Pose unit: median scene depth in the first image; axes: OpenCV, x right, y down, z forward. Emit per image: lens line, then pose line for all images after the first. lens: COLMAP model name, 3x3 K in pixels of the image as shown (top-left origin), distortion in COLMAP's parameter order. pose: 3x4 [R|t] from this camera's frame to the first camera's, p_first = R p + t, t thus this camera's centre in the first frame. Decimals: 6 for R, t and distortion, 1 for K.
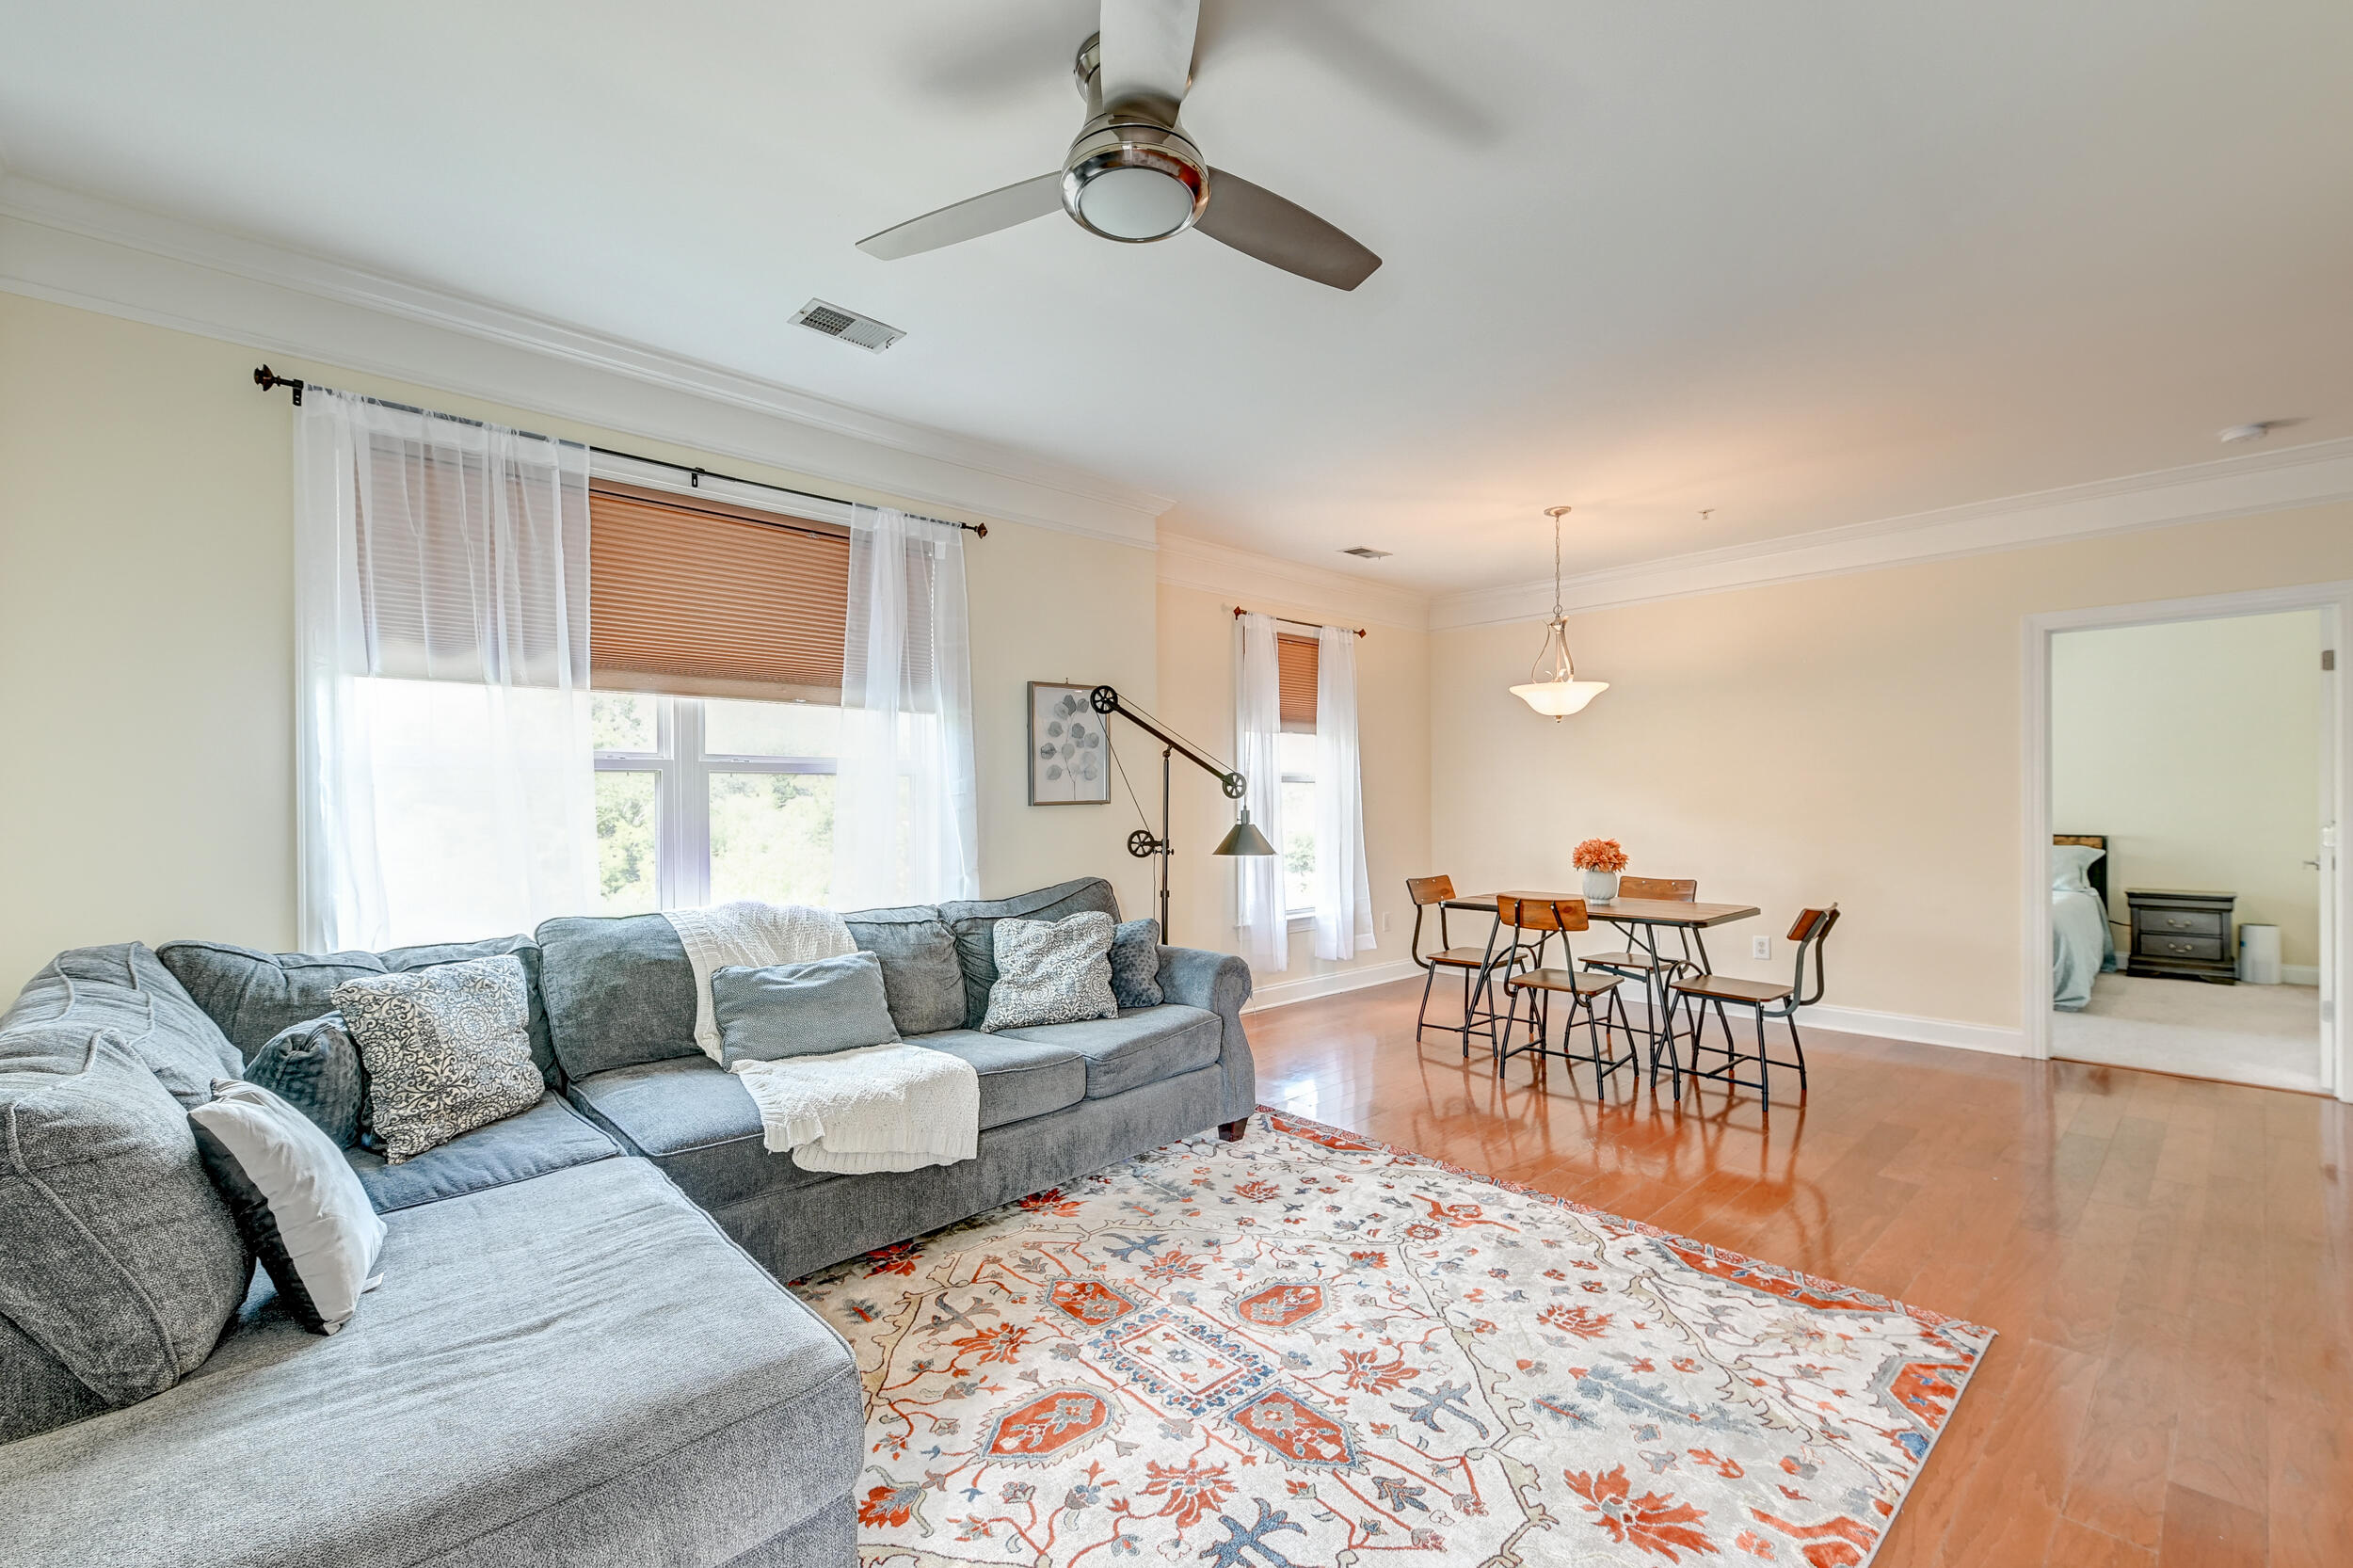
lens RADIAL K [[989.7, 0, 1171.1], [0, 989.7, 801.3], [0, 0, 1]] dist [0.018513, -0.008647]
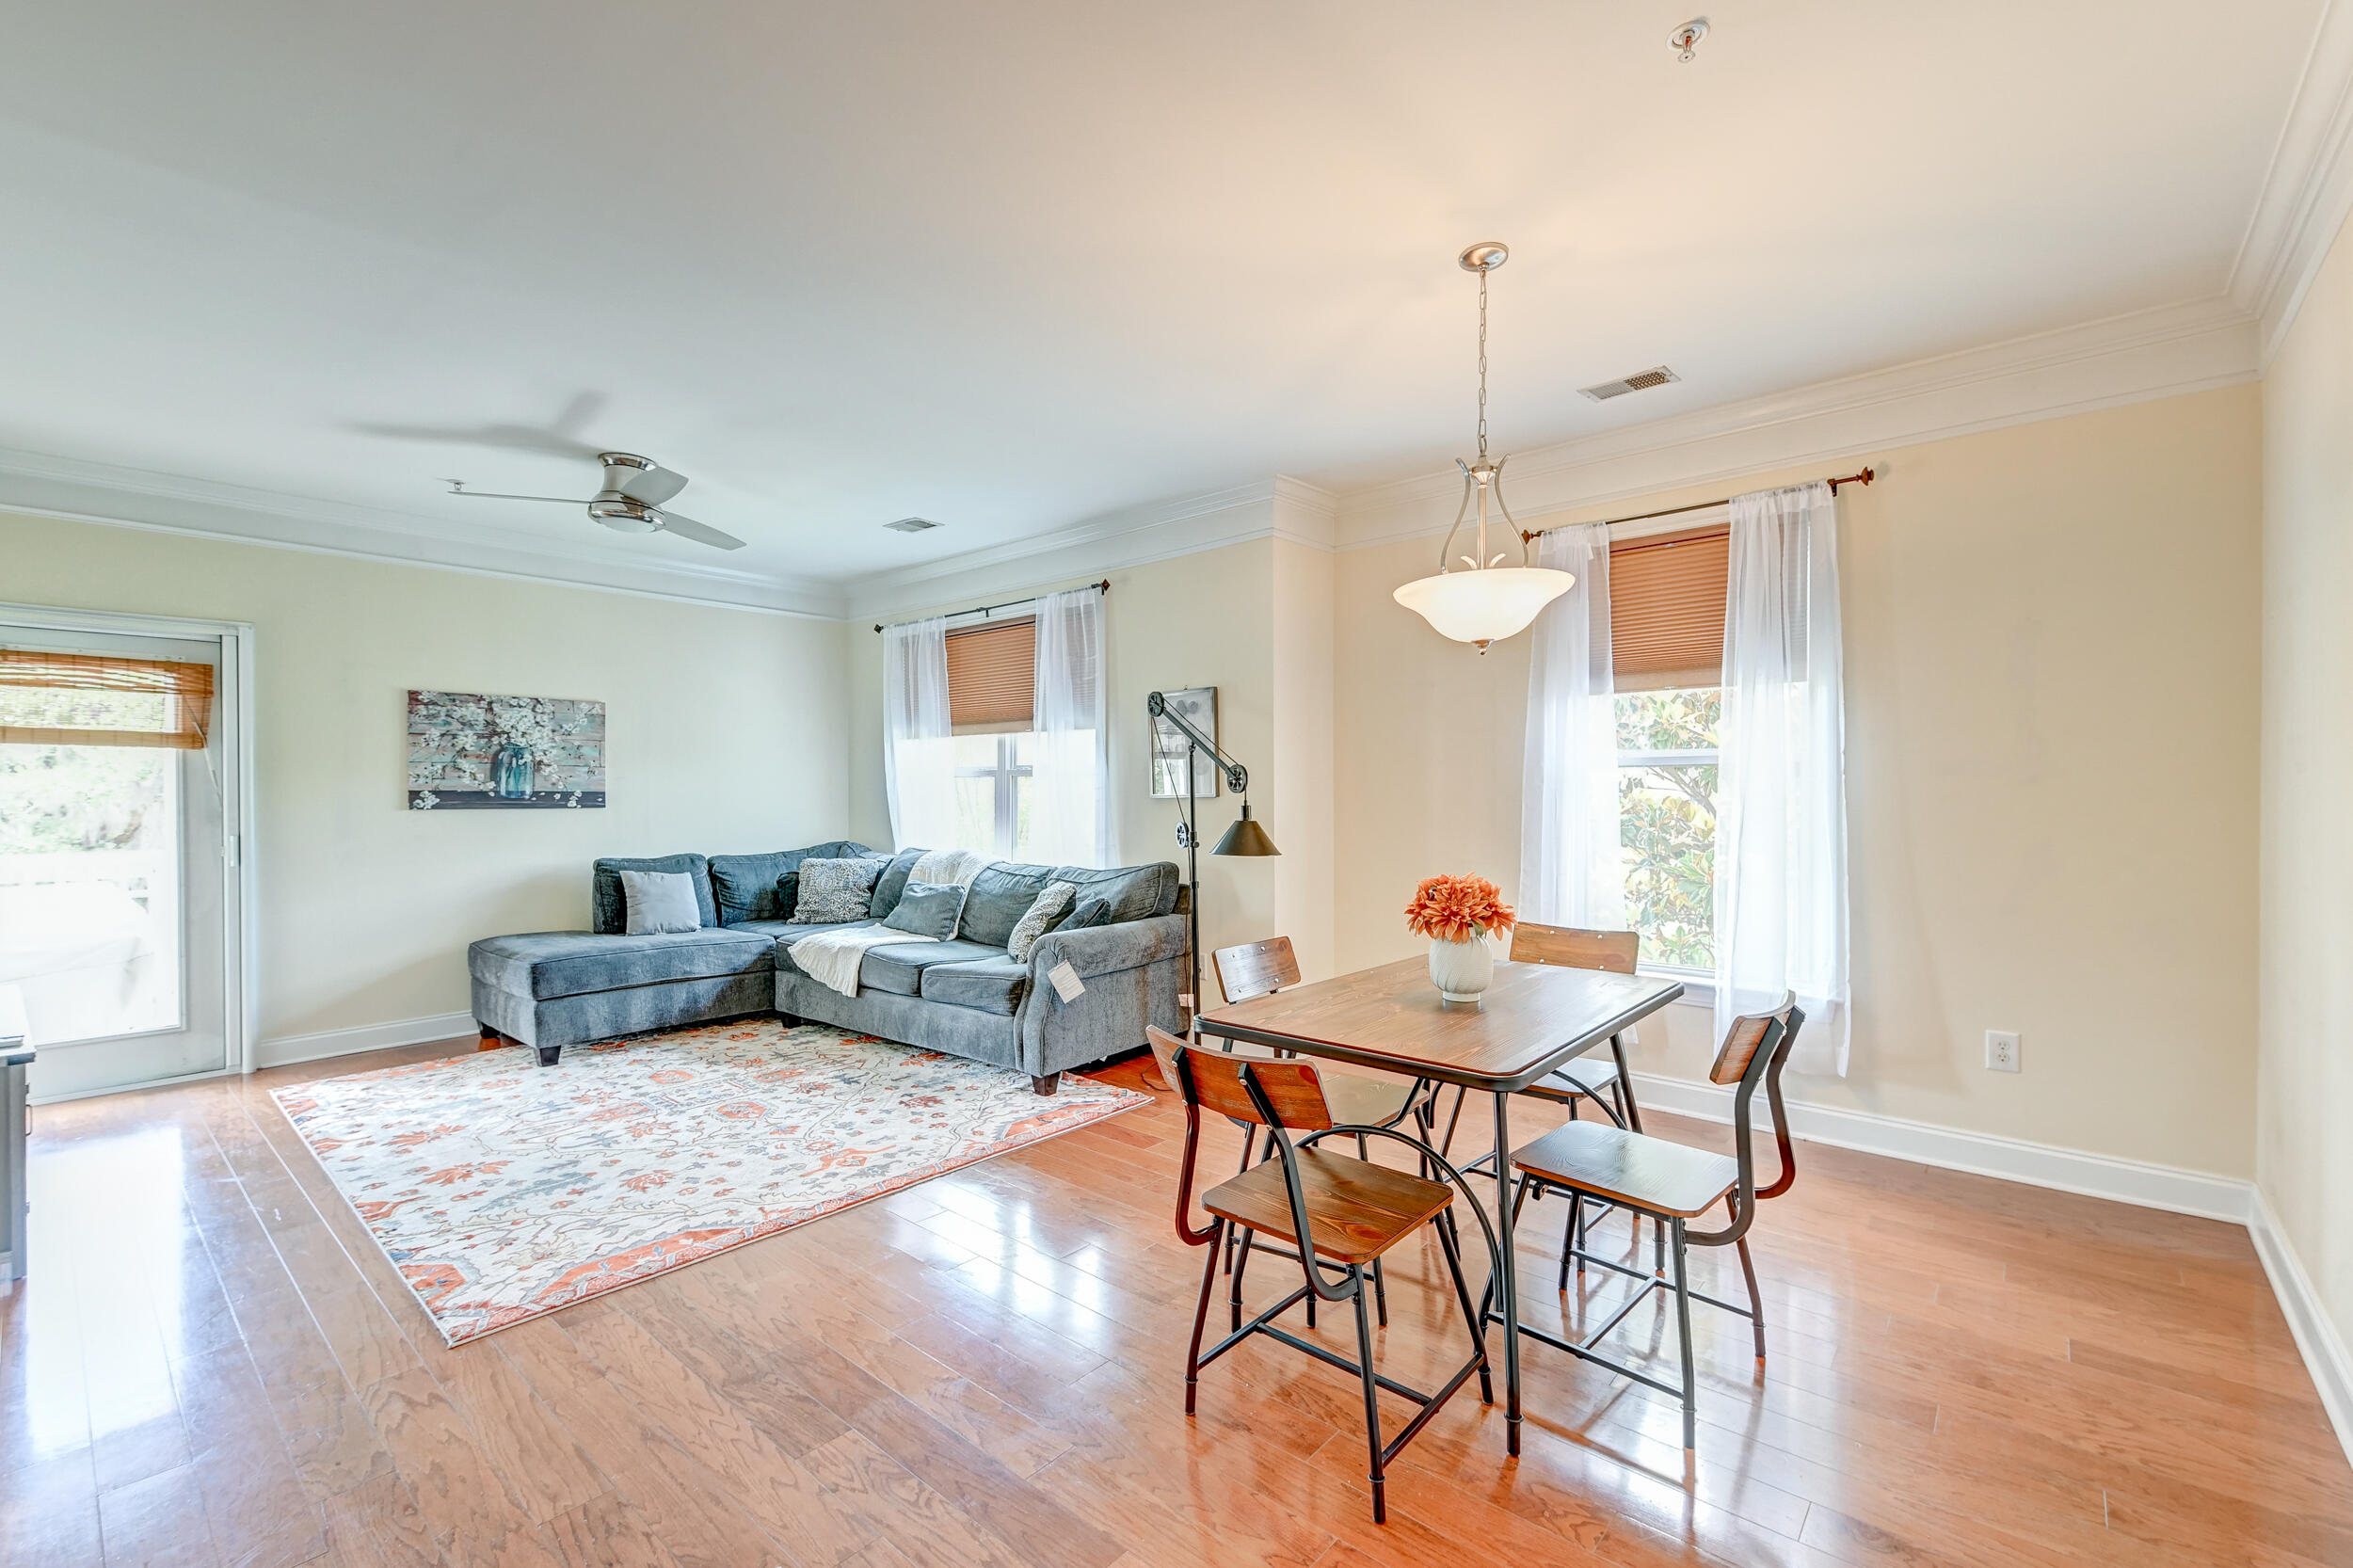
lens RADIAL K [[989.7, 0, 1177.7], [0, 989.7, 797.6], [0, 0, 1]] dist [0.018513, -0.008647]
pose [[0.111903, 0.013183, -0.993632, 1.457624], [0.001127, 0.999910, 0.013393, -0.015892], [0.993719, -0.002619, 0.111878, 1.246083]]
